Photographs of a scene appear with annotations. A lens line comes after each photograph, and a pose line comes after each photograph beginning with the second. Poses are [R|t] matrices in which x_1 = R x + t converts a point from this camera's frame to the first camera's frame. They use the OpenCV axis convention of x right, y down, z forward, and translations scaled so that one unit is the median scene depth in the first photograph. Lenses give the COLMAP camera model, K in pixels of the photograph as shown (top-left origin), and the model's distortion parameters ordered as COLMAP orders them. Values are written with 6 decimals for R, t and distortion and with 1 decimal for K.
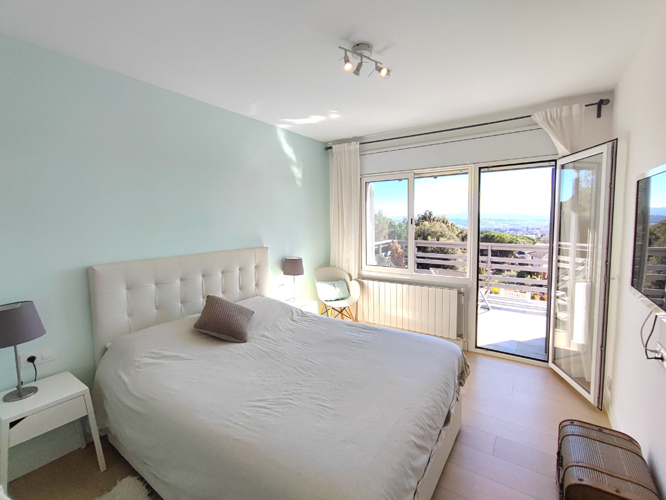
lens RADIAL K [[304.5, 0, 333.3], [0, 304.5, 246.4], [0, 0, 1]] dist [0.000751, 0.000910]
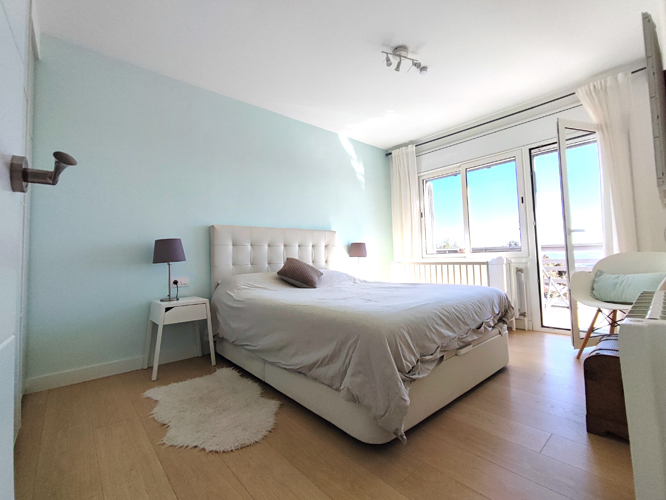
lens RADIAL K [[304.5, 0, 334.7], [0, 304.5, 248.7], [0, 0, 1]] dist [0.000751, 0.000910]
pose [[0.970495, -0.027383, -0.239560, 0.079187], [-0.001737, 0.992710, -0.120511, 0.256250], [0.241113, 0.117372, 0.963373, -0.170543]]
